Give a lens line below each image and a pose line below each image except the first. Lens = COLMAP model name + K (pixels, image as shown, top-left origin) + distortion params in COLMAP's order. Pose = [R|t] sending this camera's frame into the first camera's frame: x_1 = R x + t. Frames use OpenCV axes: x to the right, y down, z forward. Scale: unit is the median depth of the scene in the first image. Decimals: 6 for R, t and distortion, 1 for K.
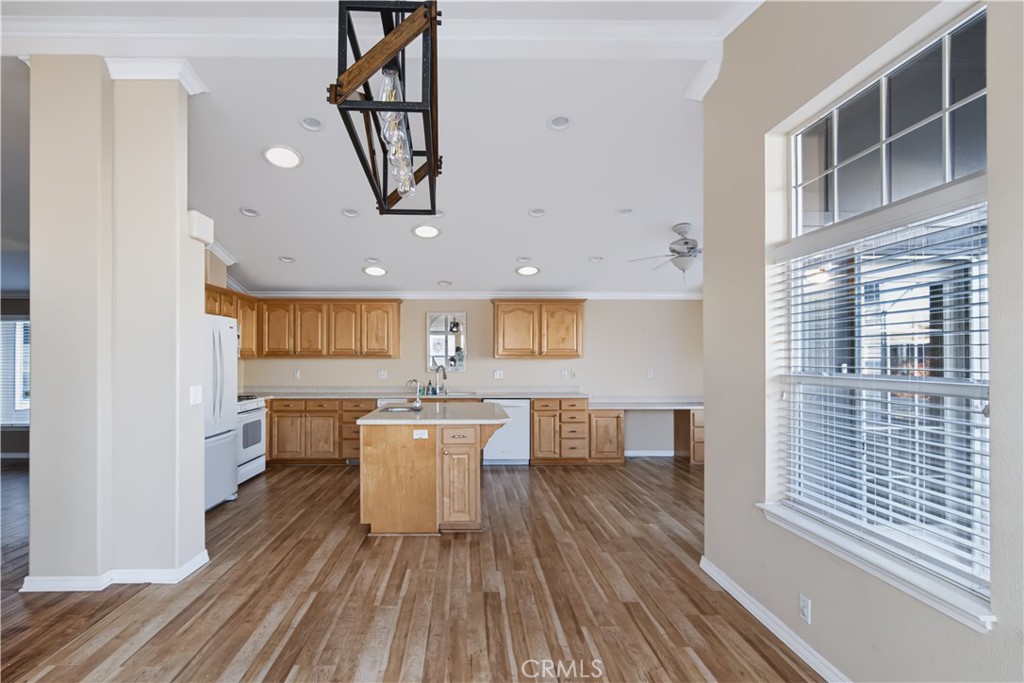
lens RADIAL K [[505.7, 0, 476.9], [0, 505.7, 307.8], [0, 0, 1]] dist [-0.000410, -0.000211]
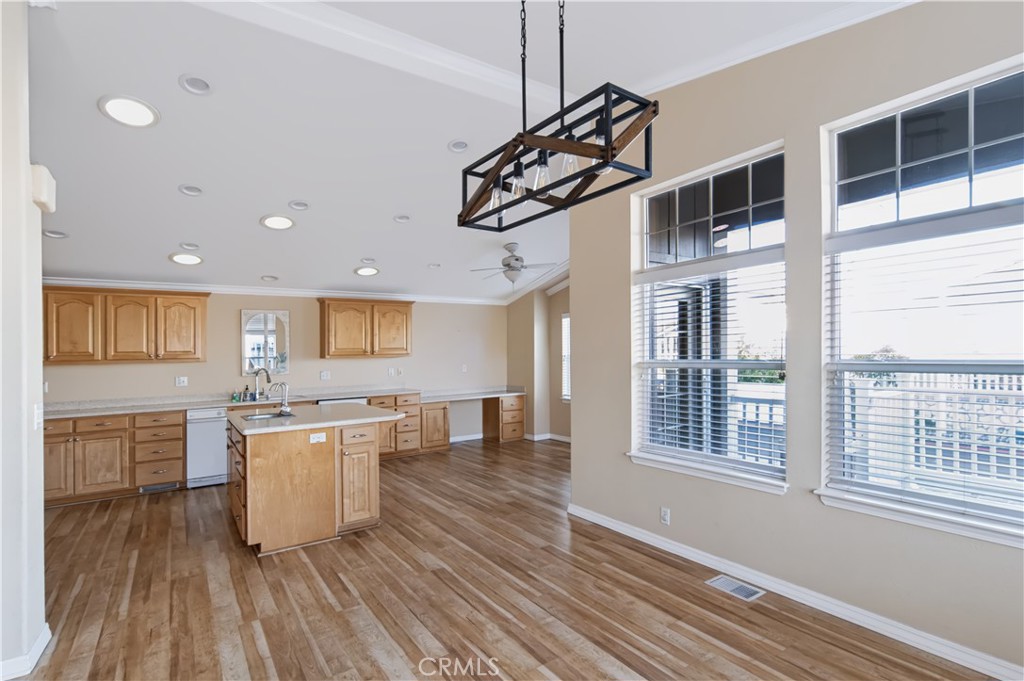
lens RADIAL K [[491.0, 0, 517.7], [0, 491.0, 305.1], [0, 0, 1]] dist [-0.001758, 0.000531]
pose [[0.832144, 0.033755, 0.553532, -0.323755], [-0.030184, 0.999423, -0.015569, 0.000946], [-0.553738, -0.003752, 0.832682, 0.014238]]
